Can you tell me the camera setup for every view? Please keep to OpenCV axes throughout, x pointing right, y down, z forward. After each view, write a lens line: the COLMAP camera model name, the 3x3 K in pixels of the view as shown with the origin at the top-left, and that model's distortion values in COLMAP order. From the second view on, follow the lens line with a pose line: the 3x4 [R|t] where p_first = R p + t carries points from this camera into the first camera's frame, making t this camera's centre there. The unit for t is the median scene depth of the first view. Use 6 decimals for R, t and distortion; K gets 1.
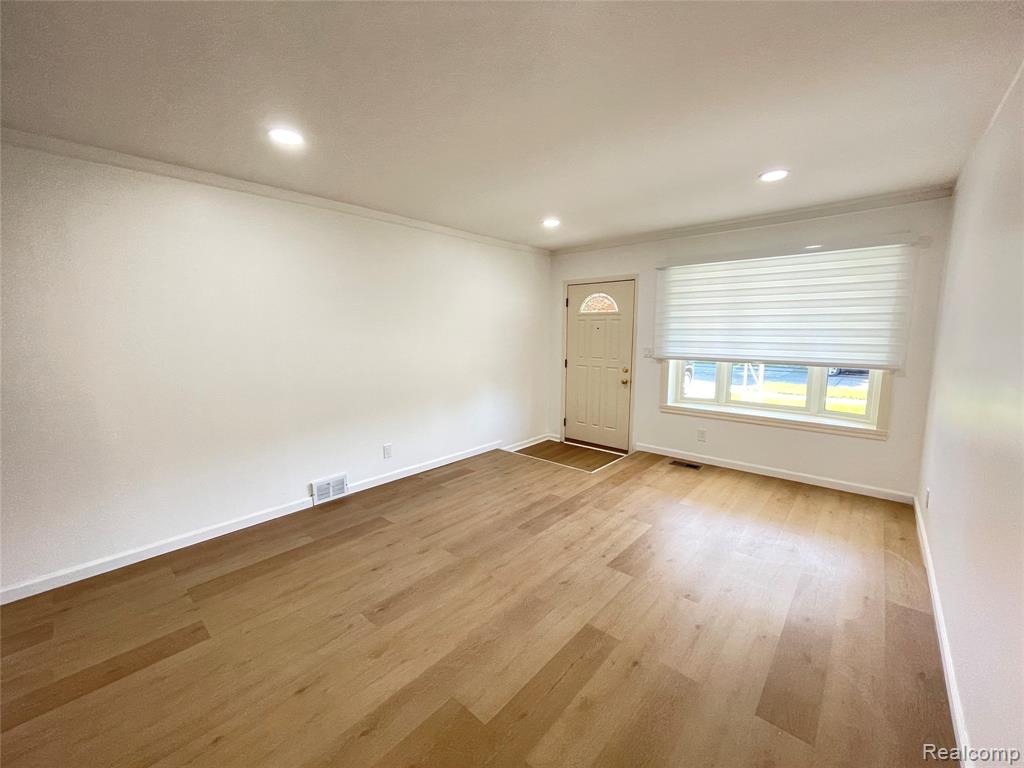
lens RADIAL K [[414.0, 0, 511.3], [0, 414.0, 382.4], [0, 0, 1]] dist [-0.000191, -0.000171]
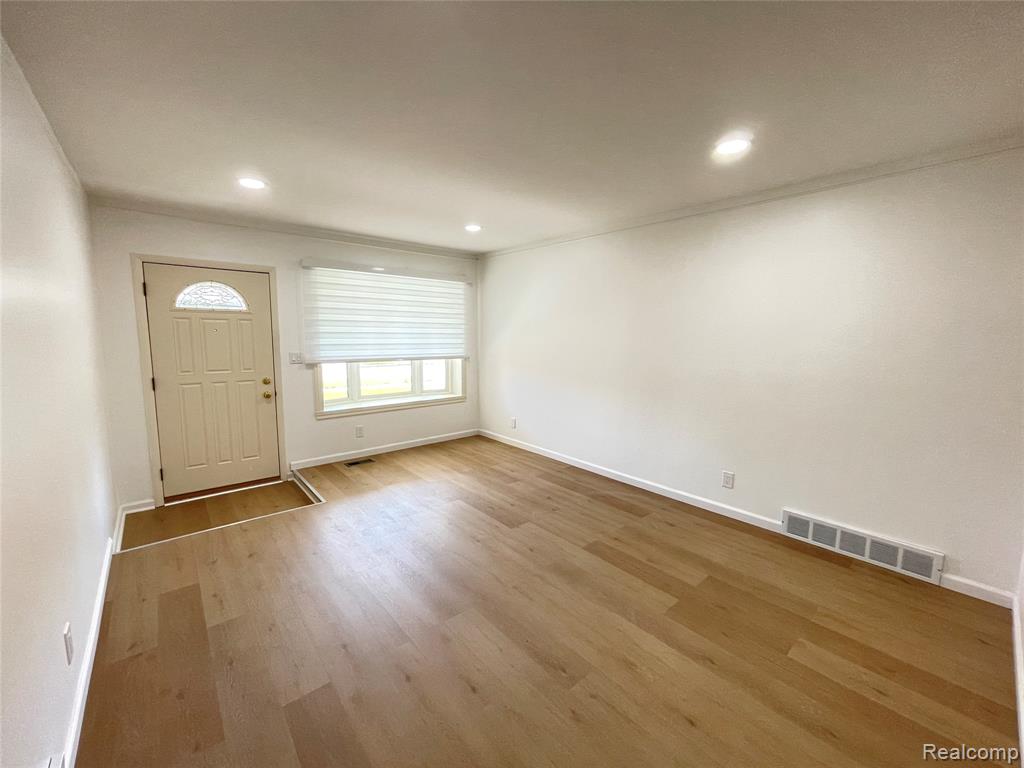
lens RADIAL K [[414.0, 0, 511.3], [0, 414.0, 382.4], [0, 0, 1]] dist [-0.000191, -0.000171]
pose [[0.134405, -0.114965, 0.984235, -0.528299], [0.117638, 0.988074, 0.099349, -0.058783], [-0.983919, 0.102431, 0.146326, 0.448556]]
